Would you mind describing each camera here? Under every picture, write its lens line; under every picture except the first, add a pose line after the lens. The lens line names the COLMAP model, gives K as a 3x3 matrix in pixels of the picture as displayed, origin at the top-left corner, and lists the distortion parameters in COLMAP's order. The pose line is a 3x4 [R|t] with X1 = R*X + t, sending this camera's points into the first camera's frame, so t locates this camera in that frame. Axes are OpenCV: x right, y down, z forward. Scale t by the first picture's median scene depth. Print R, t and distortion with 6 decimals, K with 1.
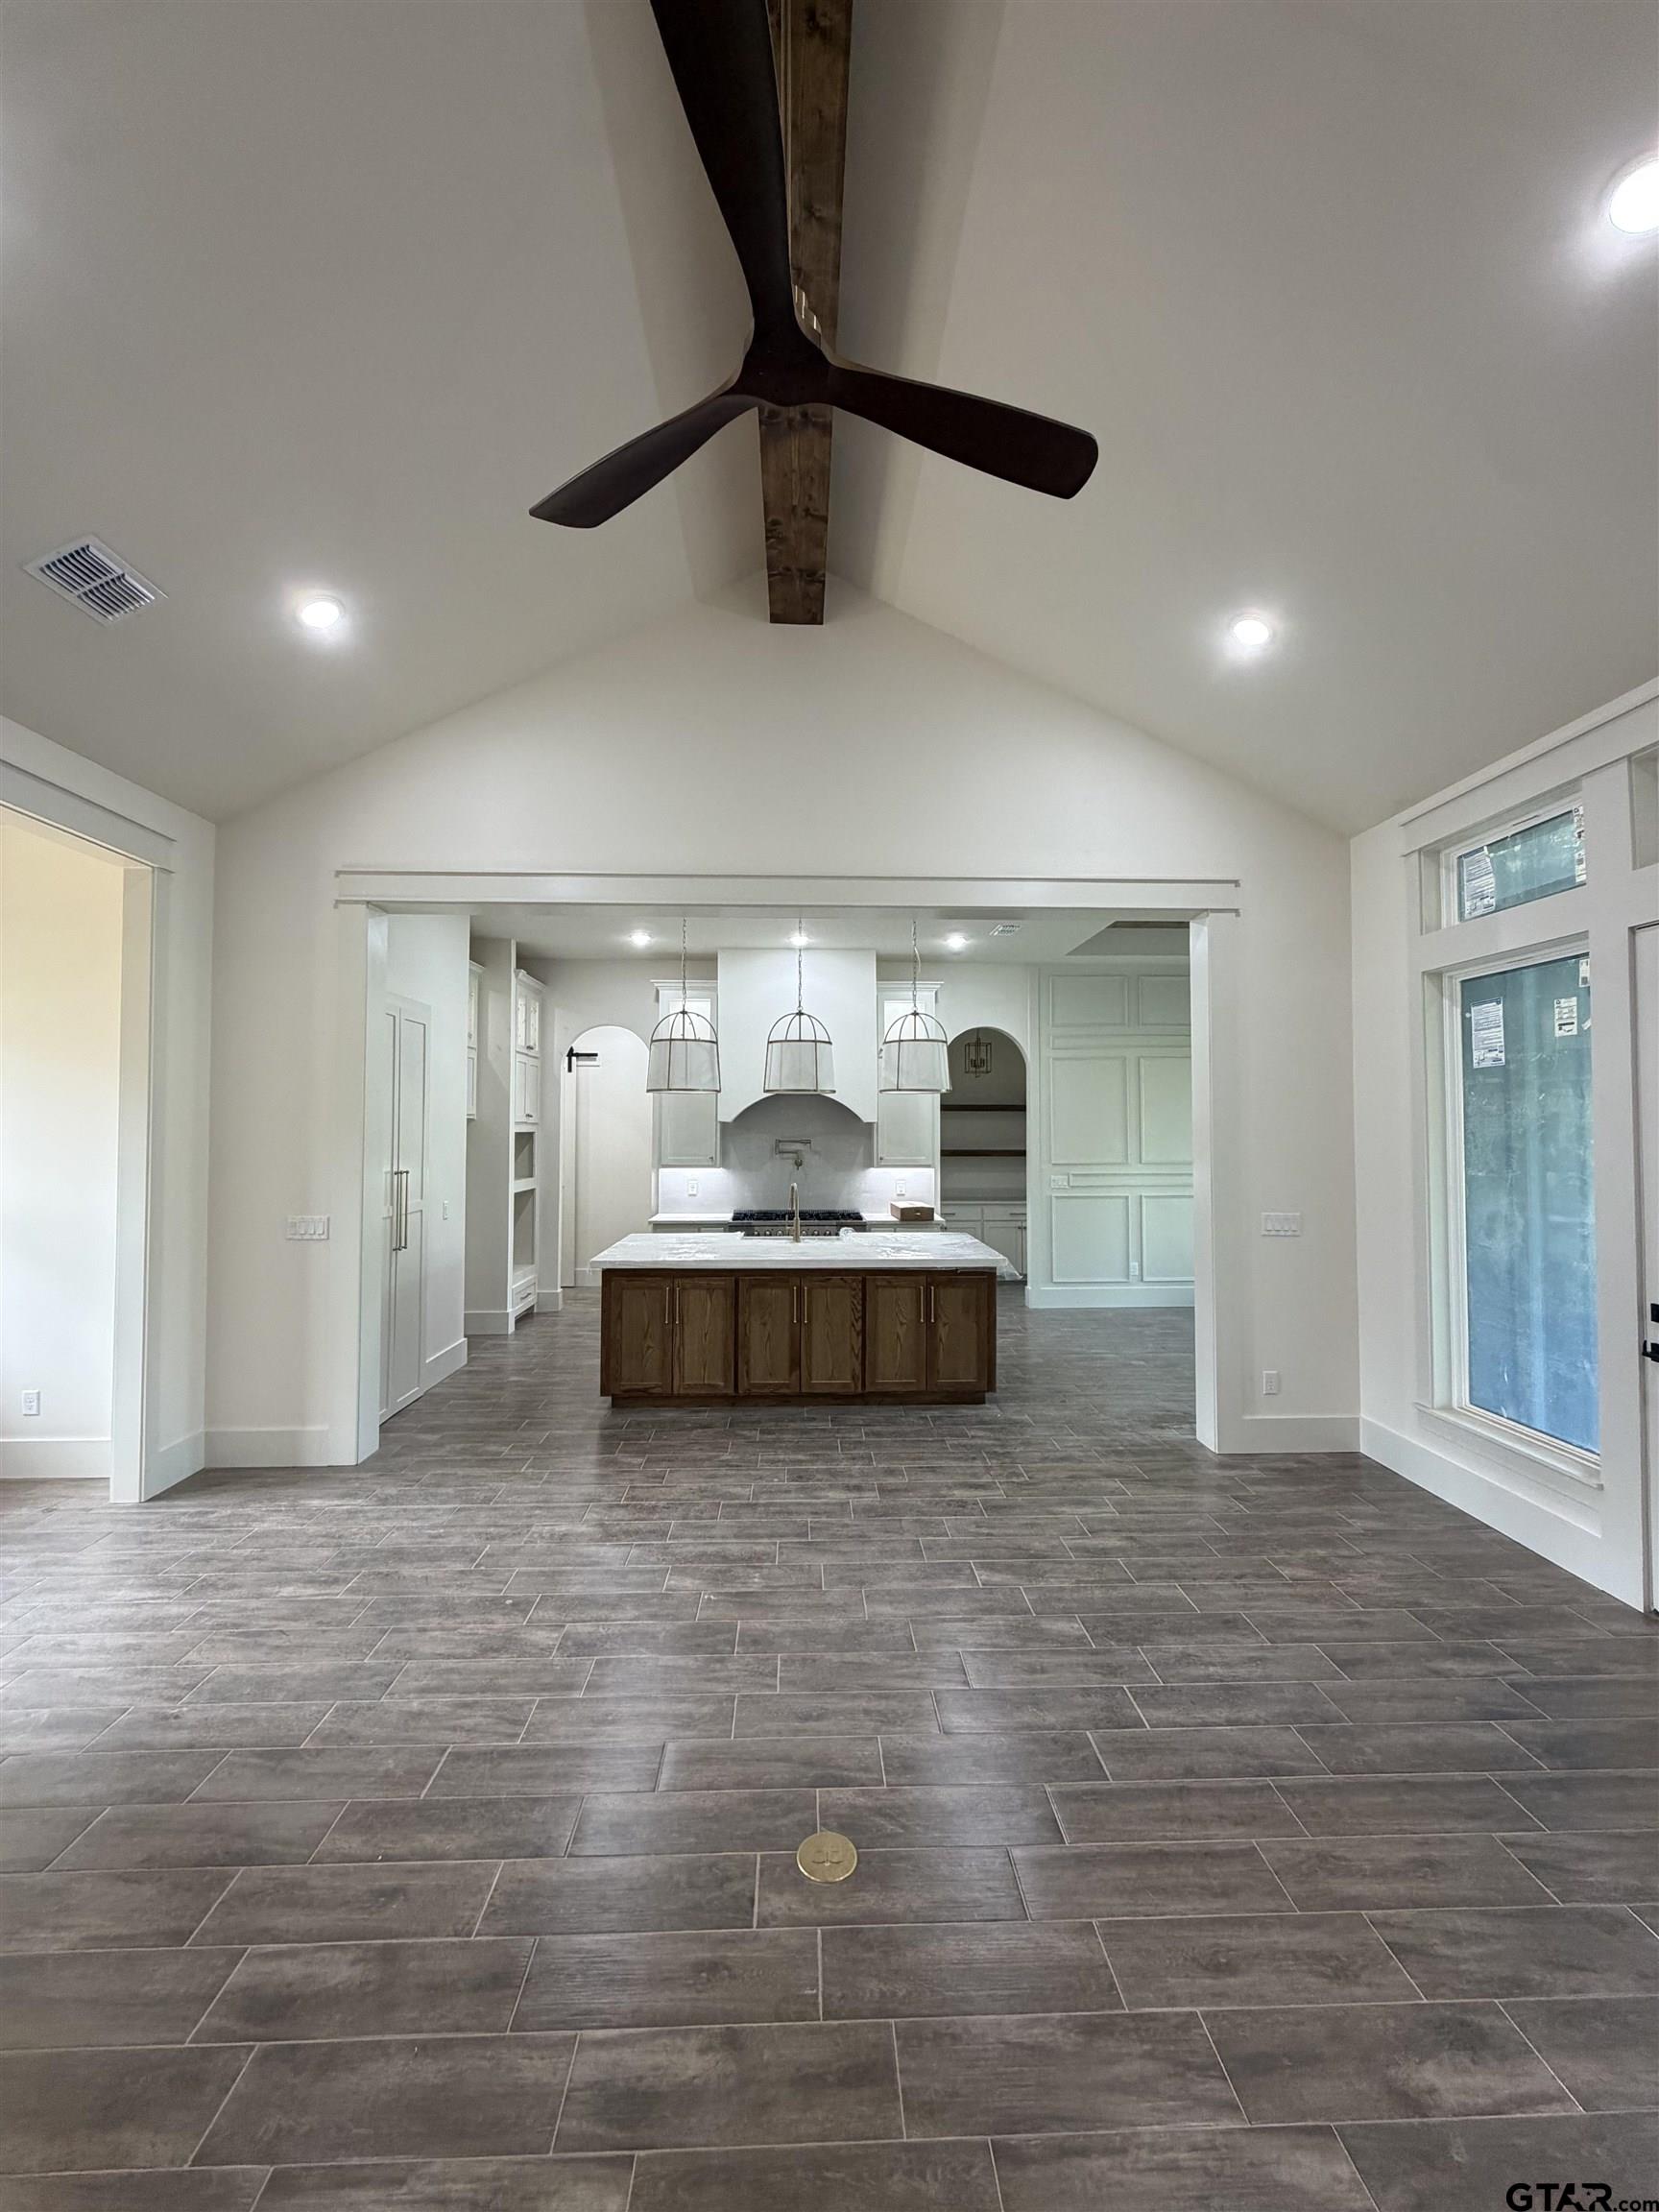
lens RADIAL K [[882.0, 0, 839.3], [0, 882.0, 1105.5], [0, 0, 1]] dist [0.005675, 0.000191]
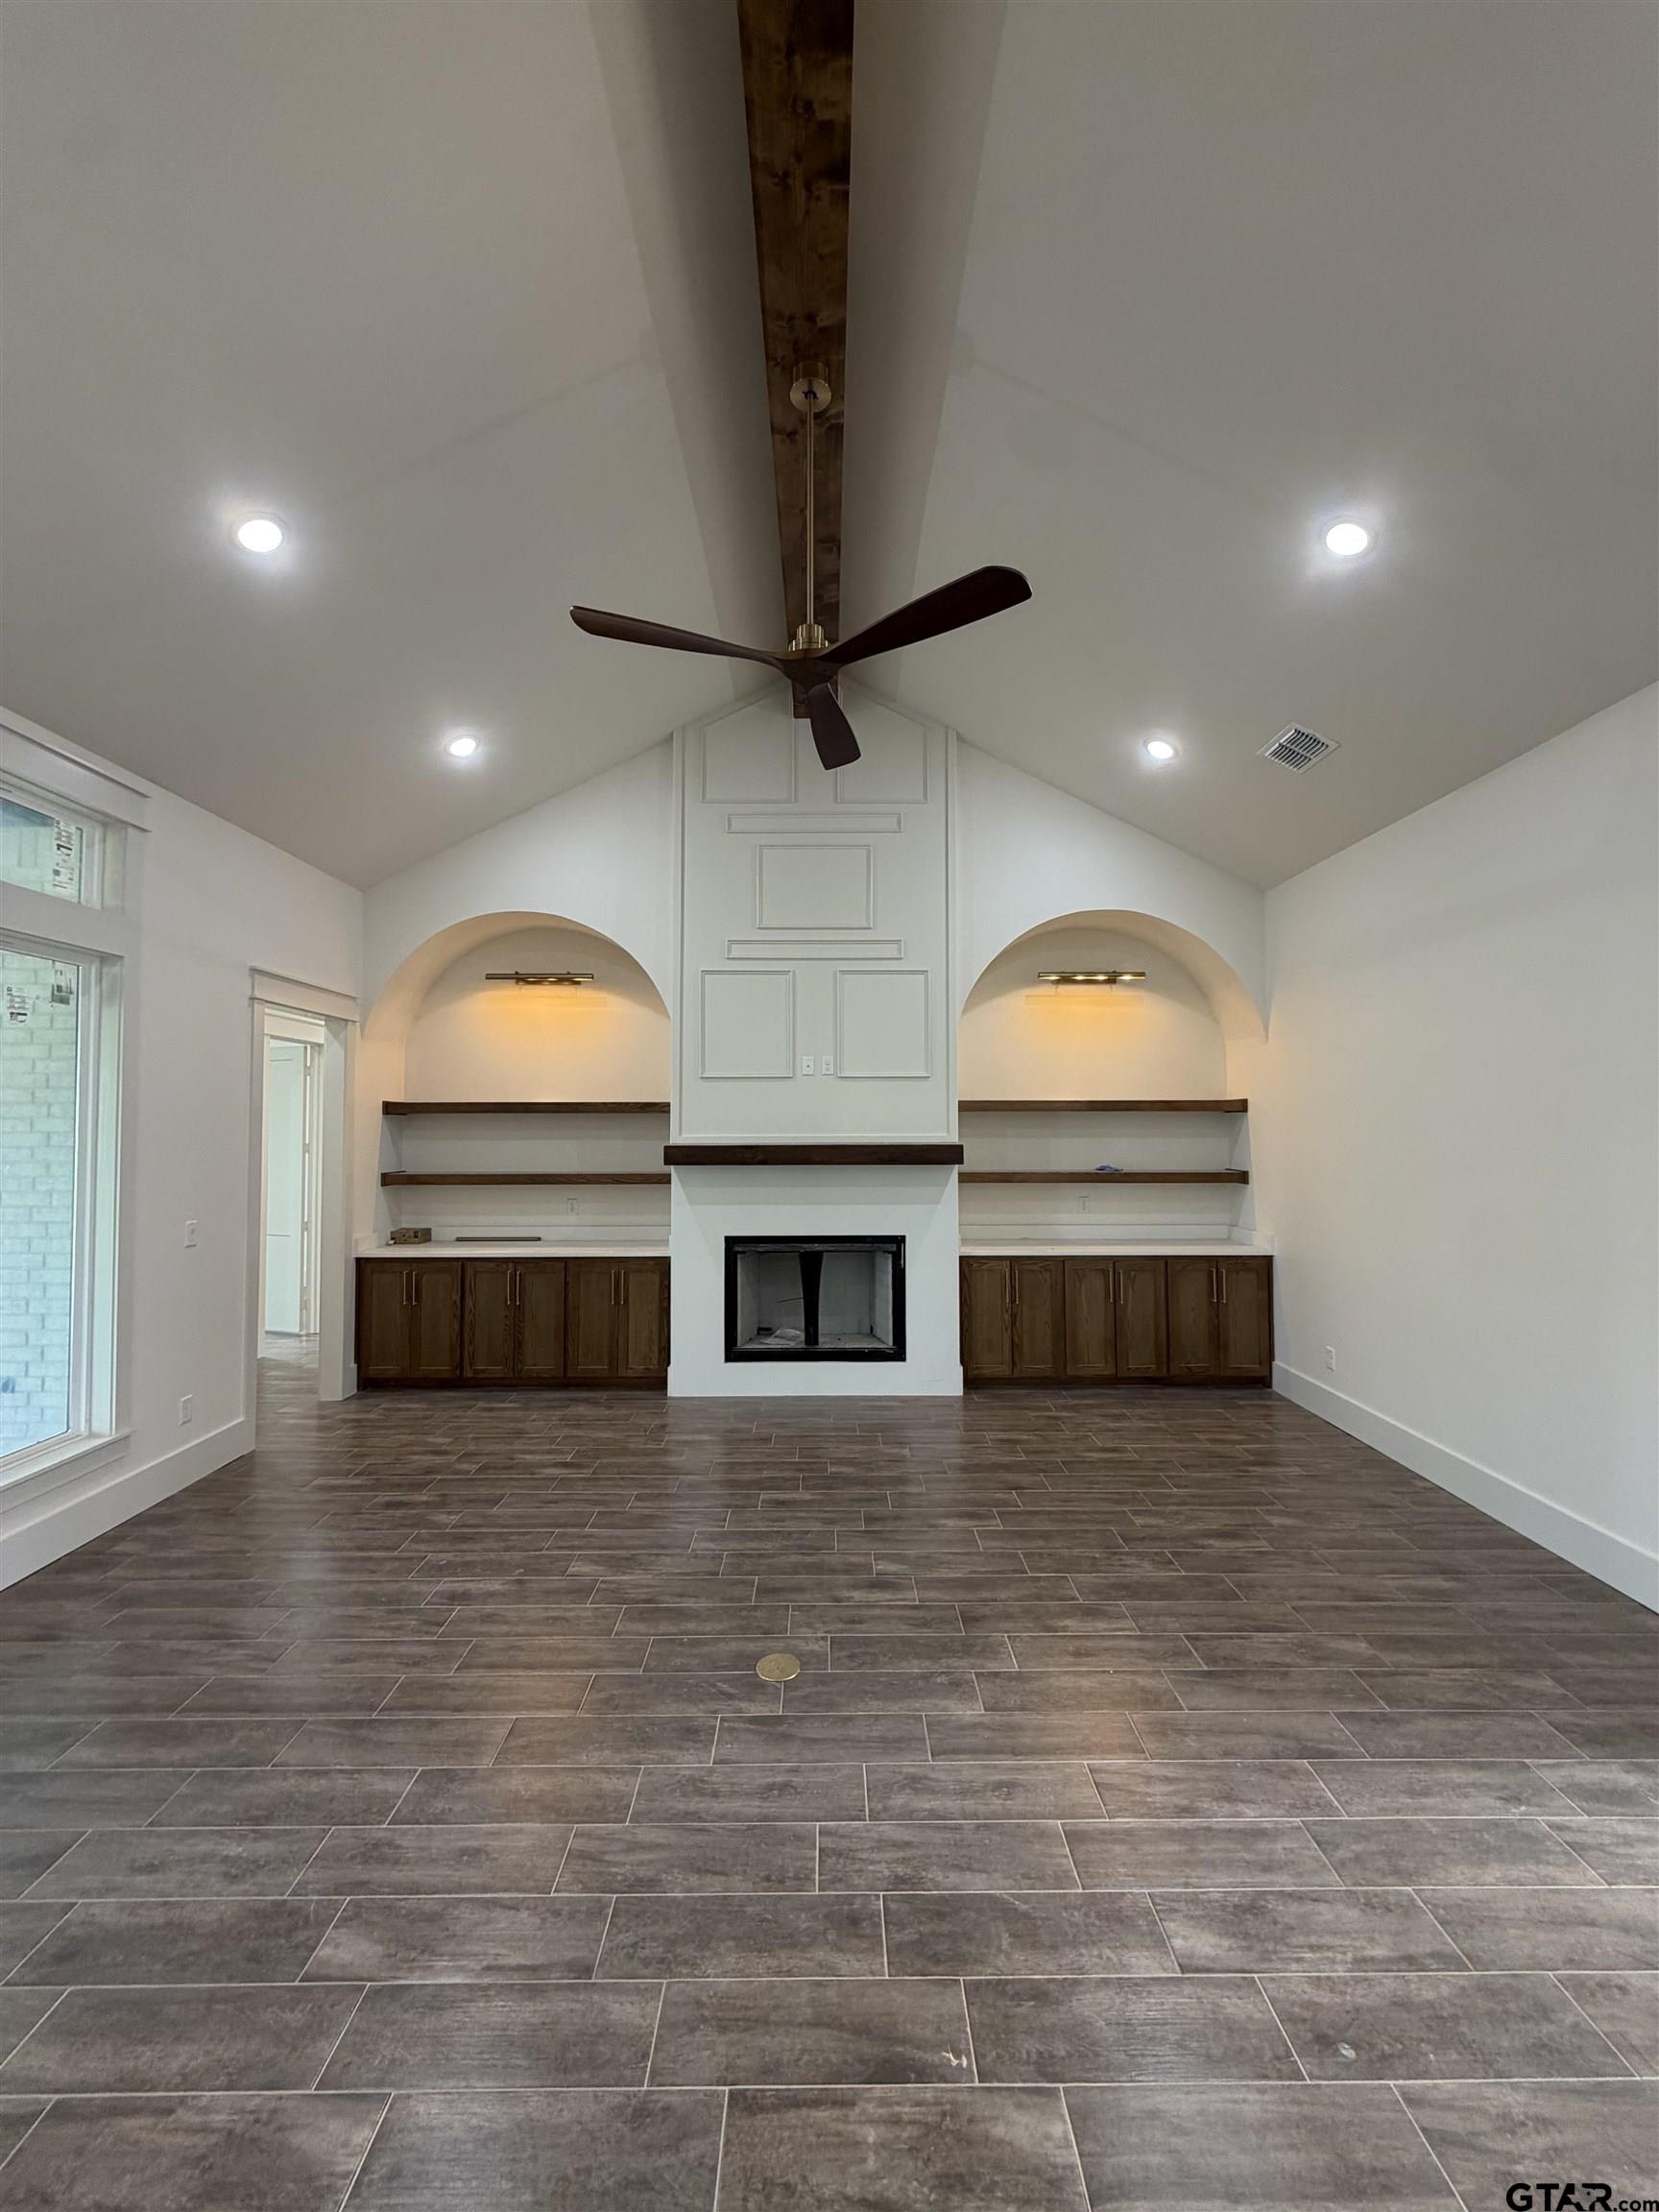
lens RADIAL K [[882.0, 0, 833.2], [0, 882.0, 1100.2], [0, 0, 1]] dist [0.005675, 0.000191]
pose [[-0.999324, 0.002587, 0.036684, -0.116328], [0.000287, 0.998040, -0.062578, 0.054645], [-0.036774, -0.062526, -0.997366, 1.858457]]
